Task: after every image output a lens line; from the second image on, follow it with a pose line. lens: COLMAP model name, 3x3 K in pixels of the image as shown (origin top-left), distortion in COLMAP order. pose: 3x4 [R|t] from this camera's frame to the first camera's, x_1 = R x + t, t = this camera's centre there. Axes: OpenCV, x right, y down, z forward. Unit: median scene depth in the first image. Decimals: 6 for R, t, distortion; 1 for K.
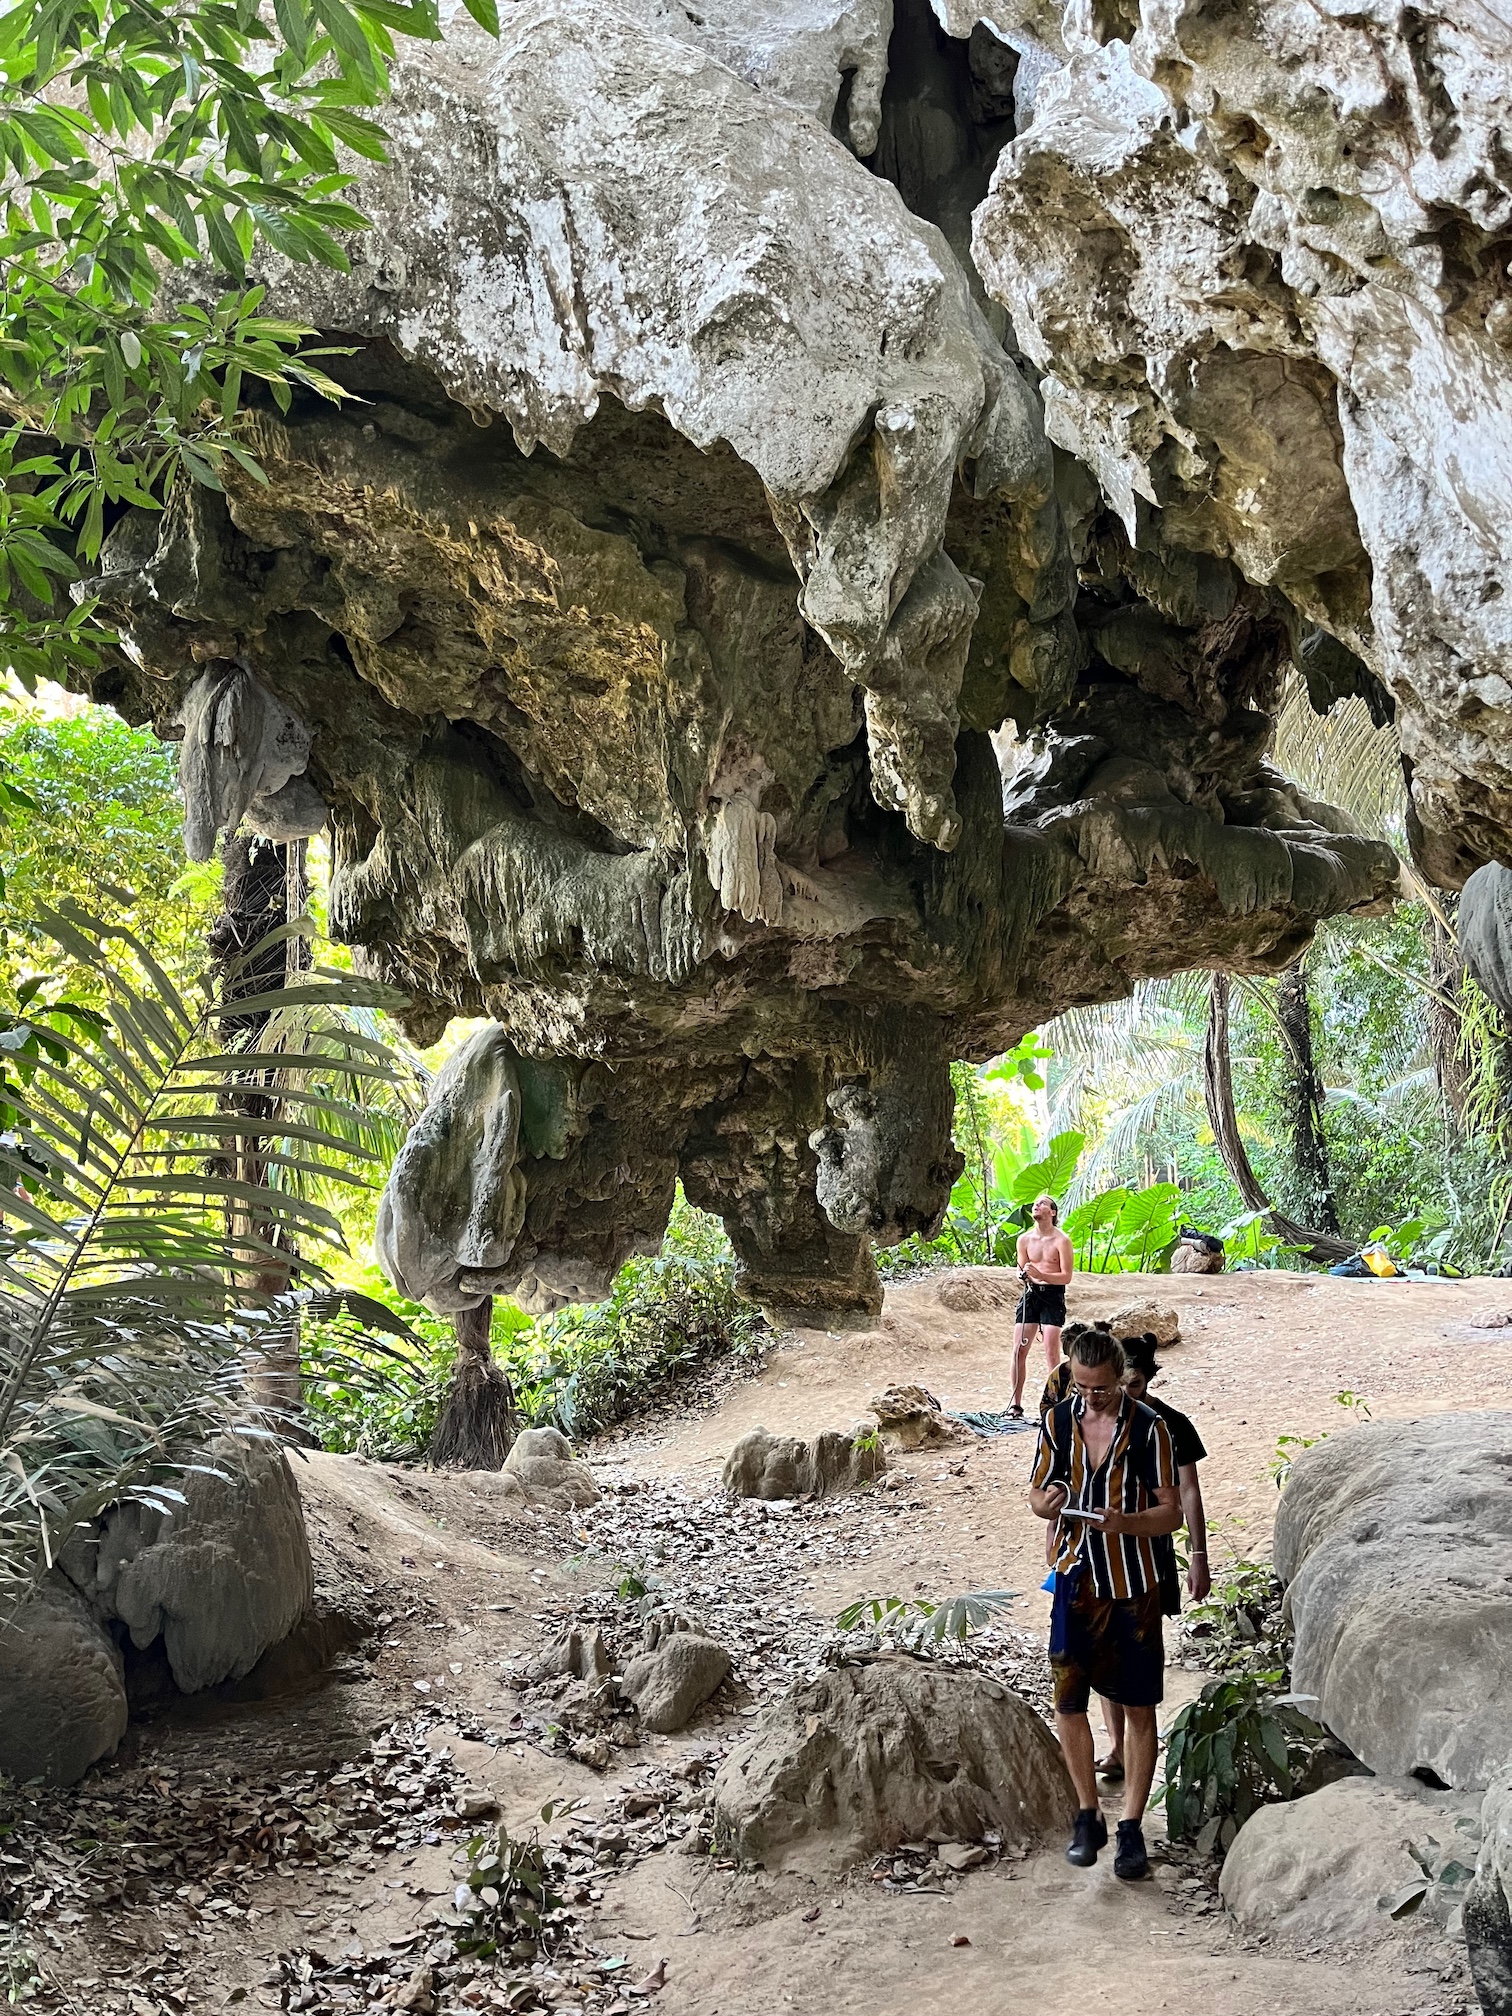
lens RADIAL K [[1523.7, 0, 747.5], [0, 1523.7, 1022.9], [0, 0, 1]] dist [0.074779, -0.100745]
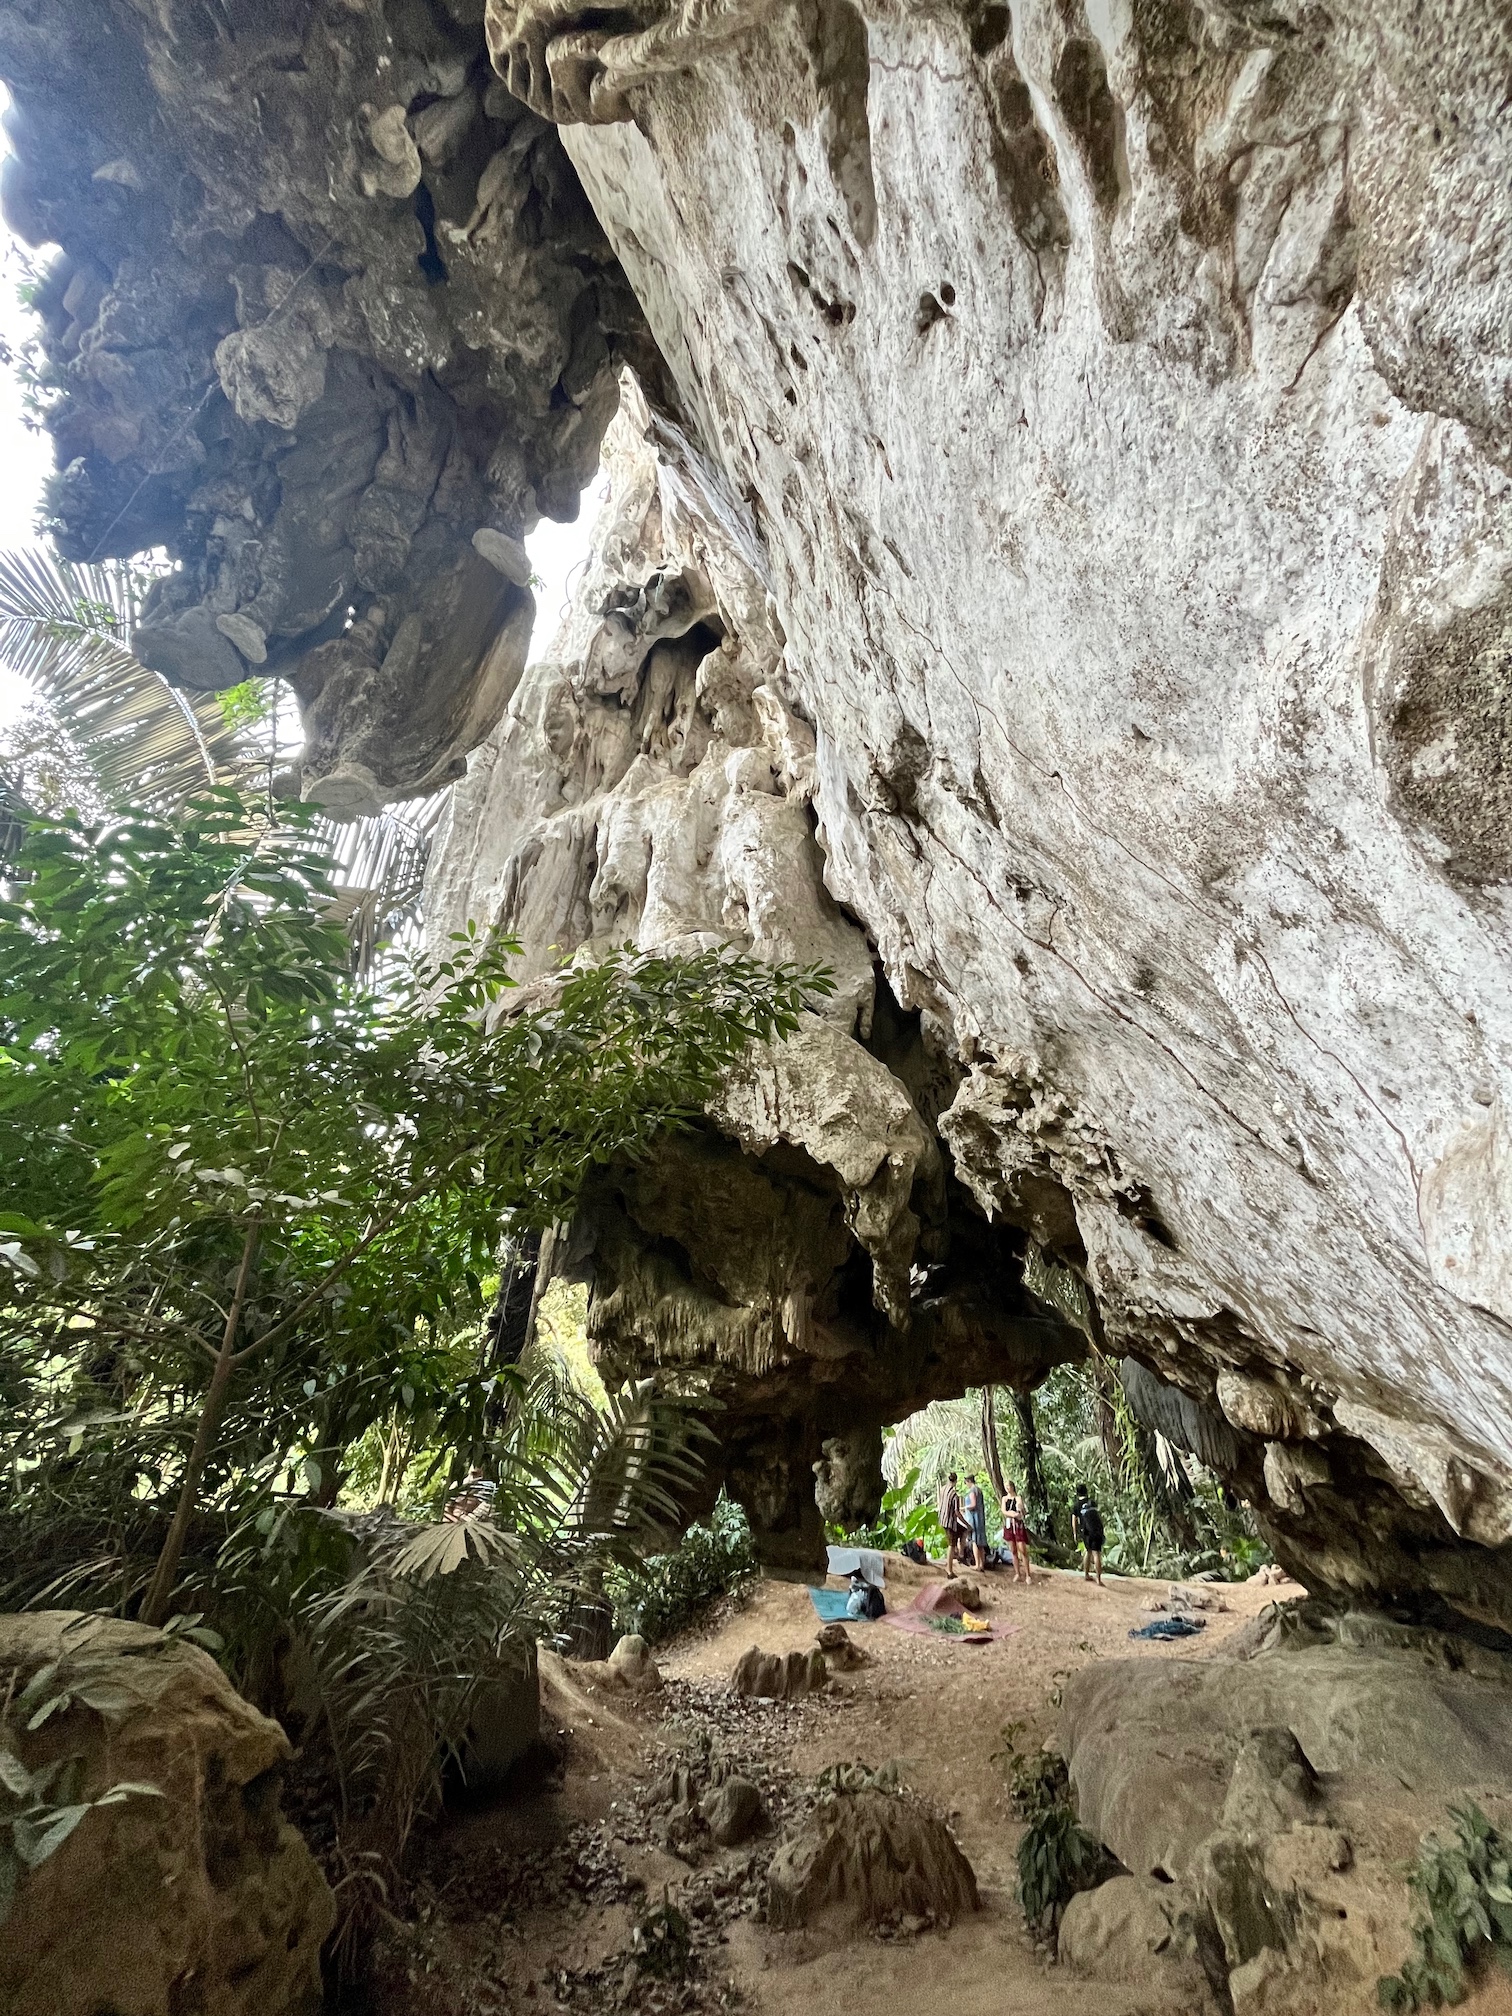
lens RADIAL K [[809.1, 0, 750.4], [0, 809.1, 1005.1], [0, 0, 1]] dist [0.000731, -0.001892]
pose [[0.995144, 0.096936, 0.017056, -0.157528], [-0.081276, 0.907059, -0.413084, -0.036008], [-0.055514, 0.409692, 0.910533, -0.276002]]
